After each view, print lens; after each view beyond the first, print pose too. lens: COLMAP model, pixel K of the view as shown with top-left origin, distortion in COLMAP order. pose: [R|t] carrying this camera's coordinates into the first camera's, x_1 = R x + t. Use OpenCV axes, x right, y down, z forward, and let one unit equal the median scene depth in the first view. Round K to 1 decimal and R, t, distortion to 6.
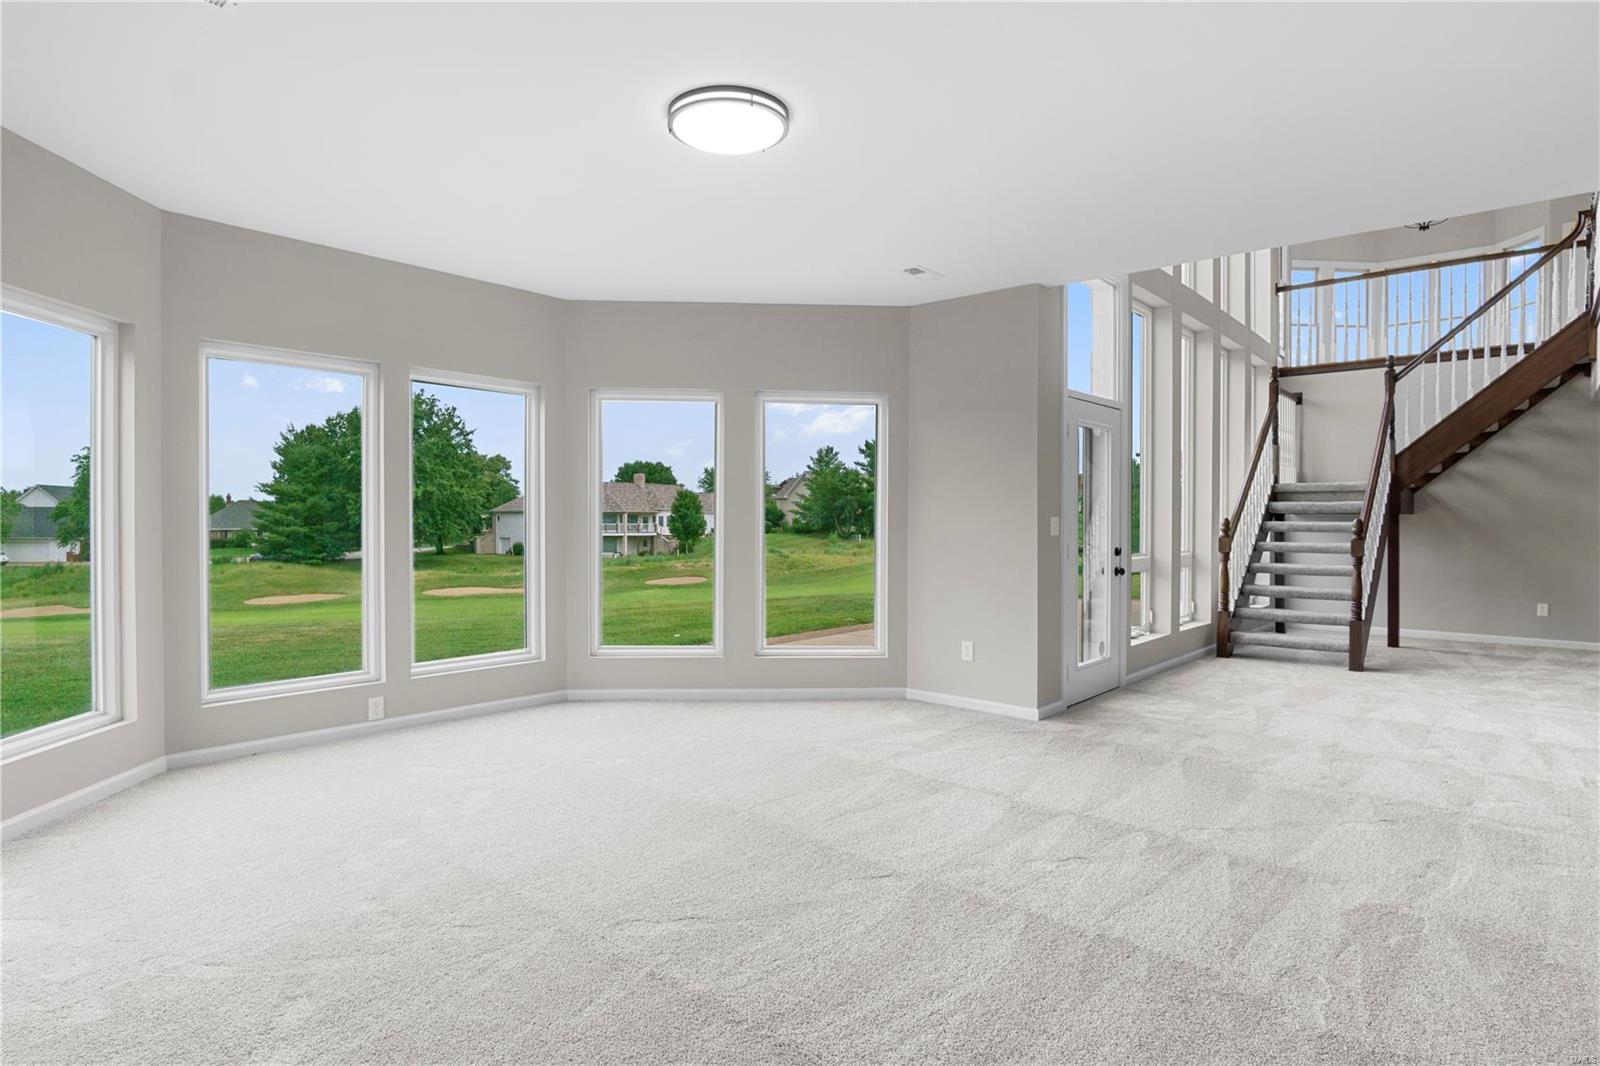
lens RADIAL K [[864.4, 0, 788.6], [0, 864.4, 530.3], [0, 0, 1]] dist [-0.022081, -0.000025]
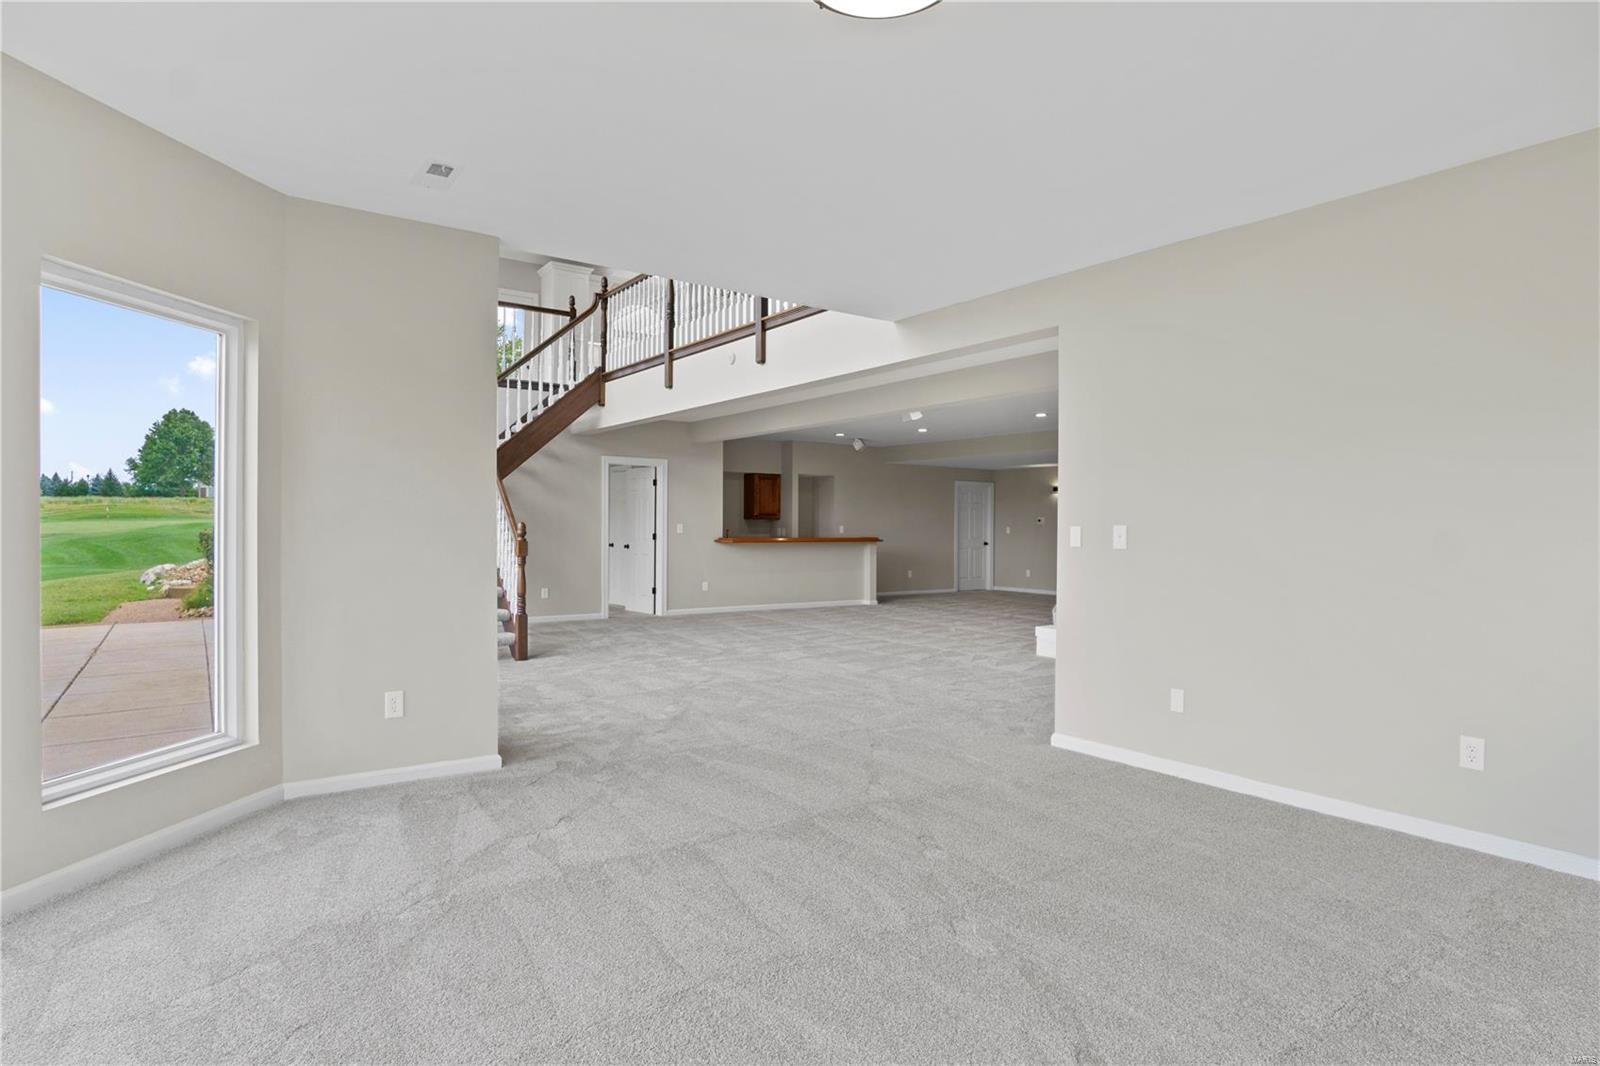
lens RADIAL K [[864.4, 0, 788.6], [0, 864.4, 530.3], [0, 0, 1]] dist [-0.022081, -0.000025]
pose [[0.231332, -0.007292, 0.972848, -0.388114], [0.008205, 0.999951, 0.005544, -0.007594], [-0.972840, 0.006700, 0.231380, 0.467190]]
